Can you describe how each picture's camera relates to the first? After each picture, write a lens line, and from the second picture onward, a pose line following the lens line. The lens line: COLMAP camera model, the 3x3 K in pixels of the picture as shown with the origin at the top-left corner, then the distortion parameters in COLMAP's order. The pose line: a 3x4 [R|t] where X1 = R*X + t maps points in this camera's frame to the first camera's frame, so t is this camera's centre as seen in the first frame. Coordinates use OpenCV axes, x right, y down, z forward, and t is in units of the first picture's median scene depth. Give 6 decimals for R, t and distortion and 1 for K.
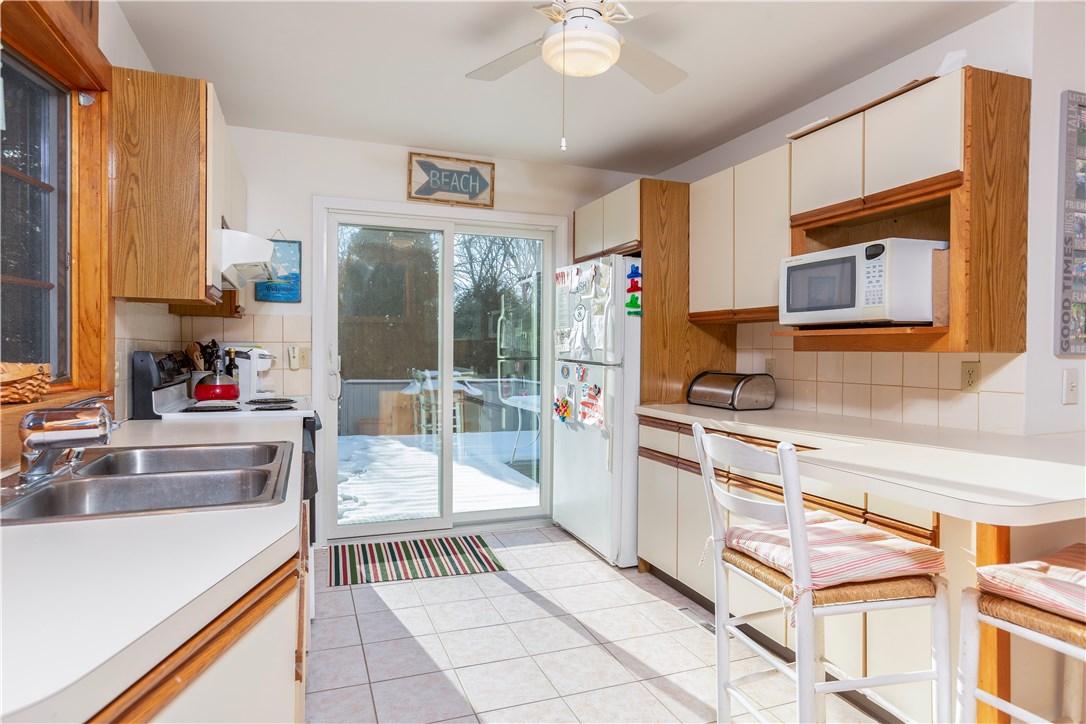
lens RADIAL K [[623.9, 0, 541.9], [0, 623.9, 357.2], [0, 0, 1]] dist [0.008669, 0.001178]
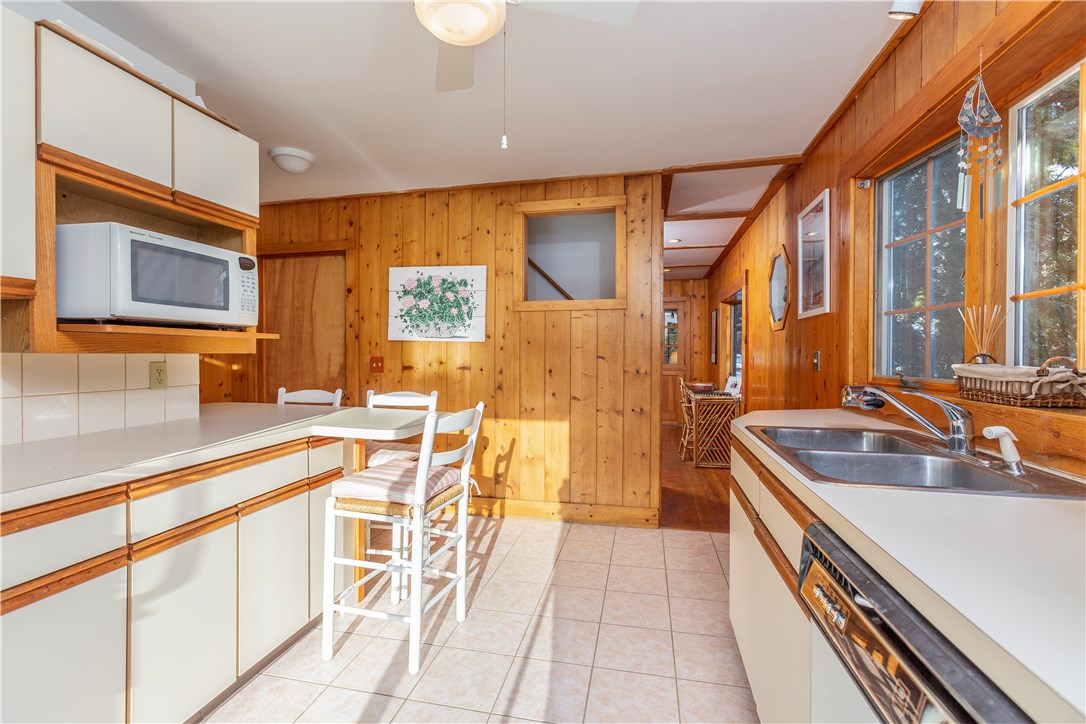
lens RADIAL K [[481.7, 0, 542.3], [0, 481.7, 356.8], [0, 0, 1]] dist [0.000145, 0.001717]
pose [[-0.838322, -0.015868, 0.544945, -0.192805], [-0.005678, 0.999776, 0.020378, -0.011477], [-0.545146, 0.013989, -0.838224, 0.715881]]
